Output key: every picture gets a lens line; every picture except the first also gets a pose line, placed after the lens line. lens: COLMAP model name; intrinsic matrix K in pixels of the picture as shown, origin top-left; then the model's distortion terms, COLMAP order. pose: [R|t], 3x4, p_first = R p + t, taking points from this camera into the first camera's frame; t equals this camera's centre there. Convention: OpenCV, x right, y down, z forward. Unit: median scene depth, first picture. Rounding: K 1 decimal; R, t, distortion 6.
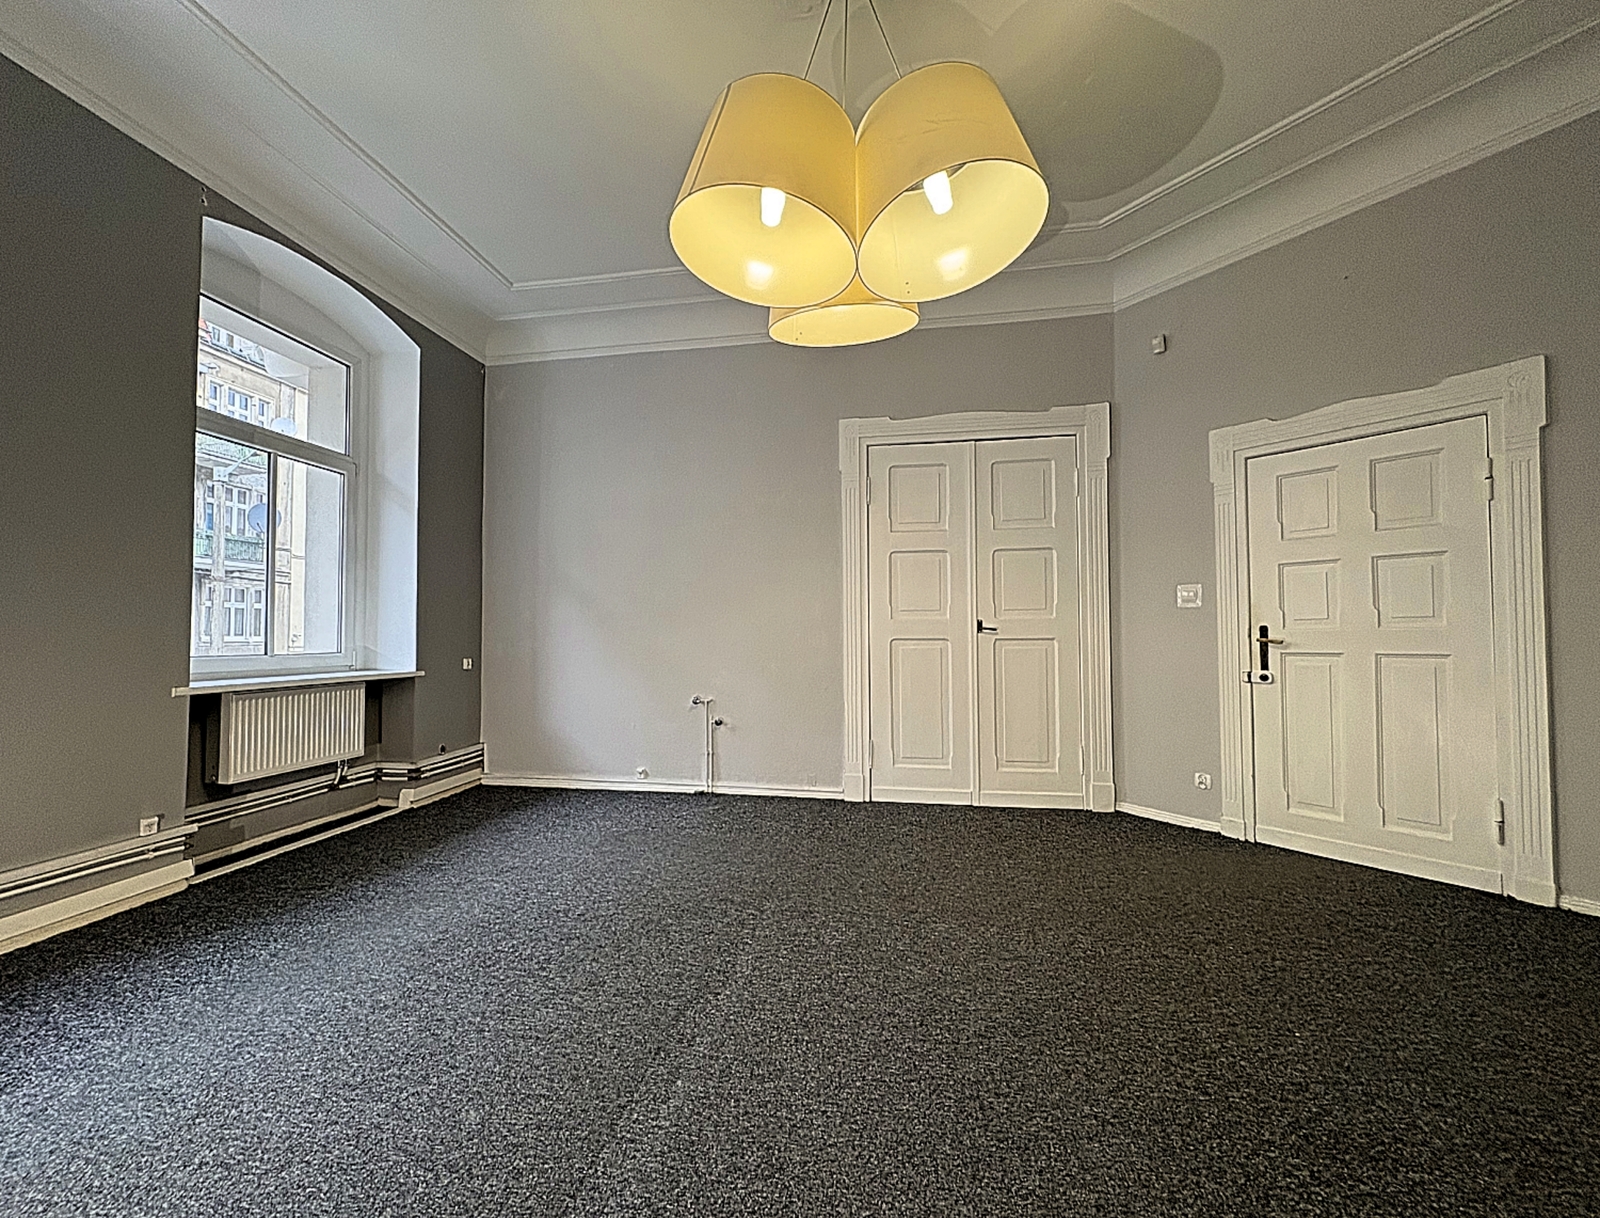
lens RADIAL K [[634.4, 0, 800.0], [0, 634.4, 609.0], [0, 0, 1]] dist [-0.001465, -0.000166]
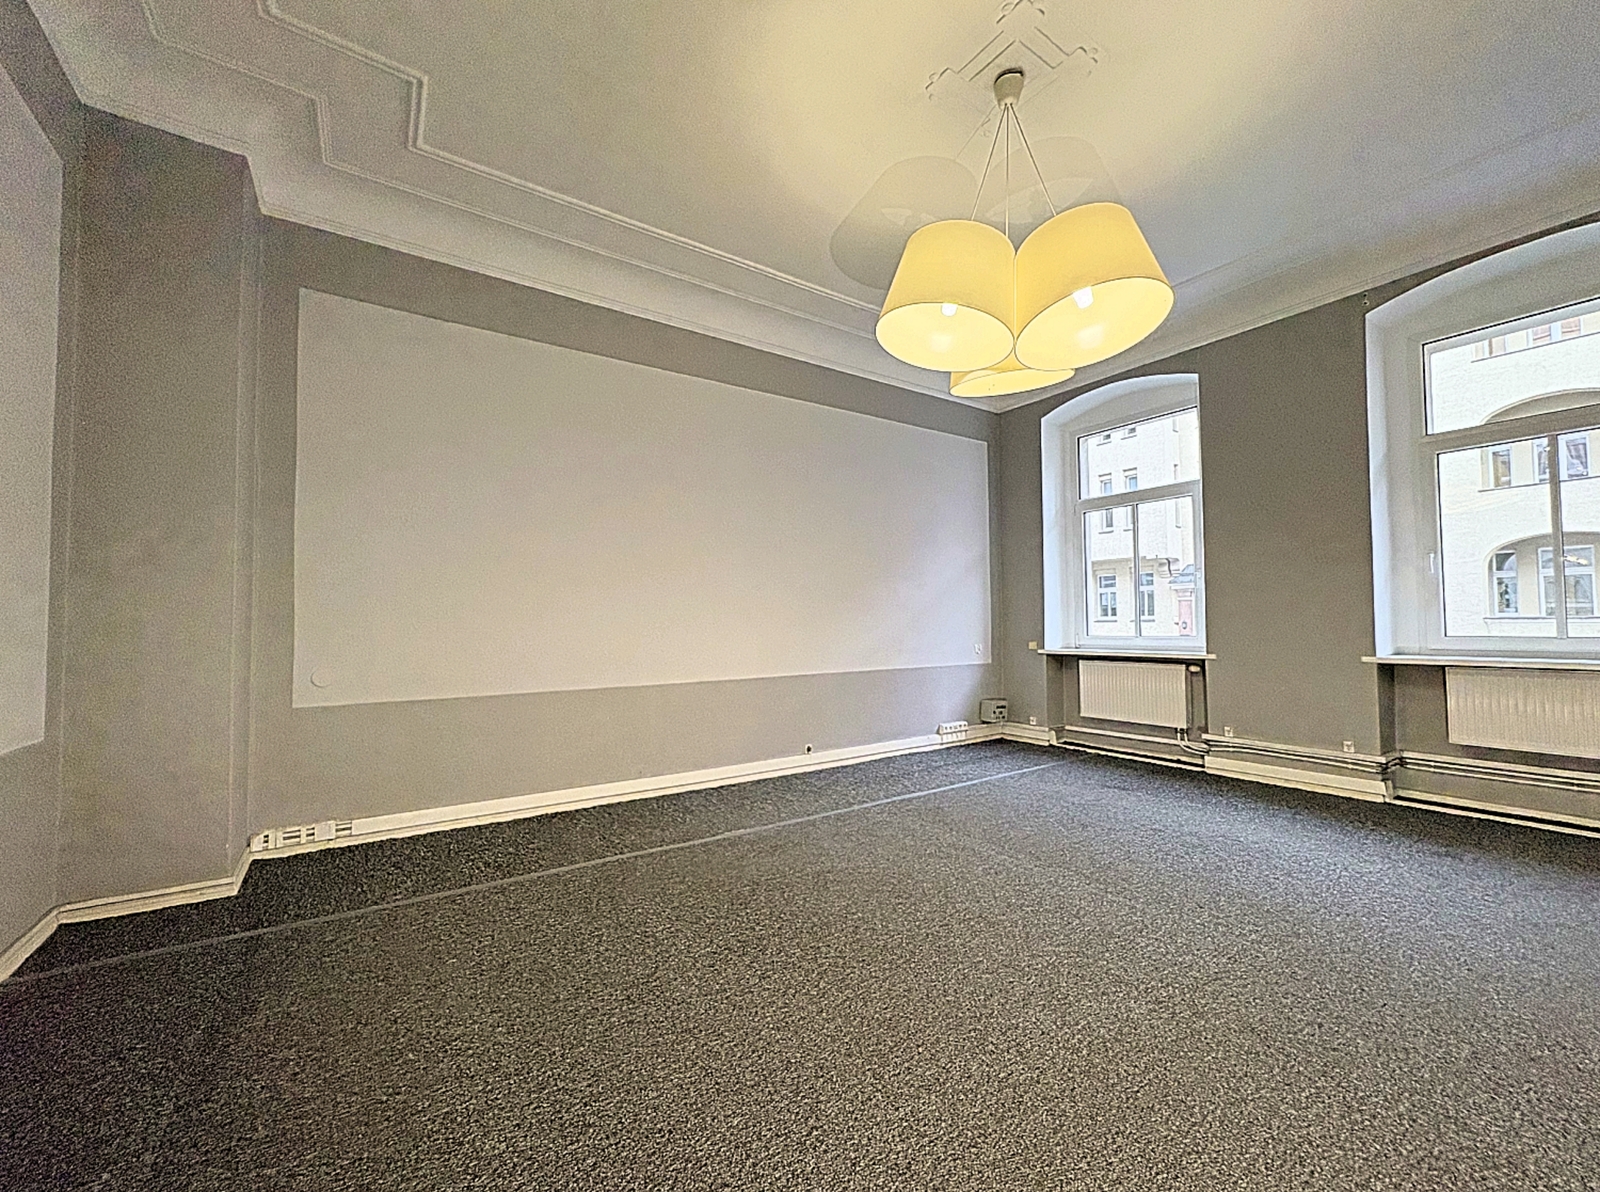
lens RADIAL K [[643.4, 0, 800.0], [0, 643.4, 596.0], [0, 0, 1]] dist [0.000022, -0.000003]
pose [[-0.712520, -0.019764, -0.701373, 0.934895], [0.041734, 0.996640, -0.070482, 0.037915], [0.700409, -0.079491, -0.709301, 1.141519]]
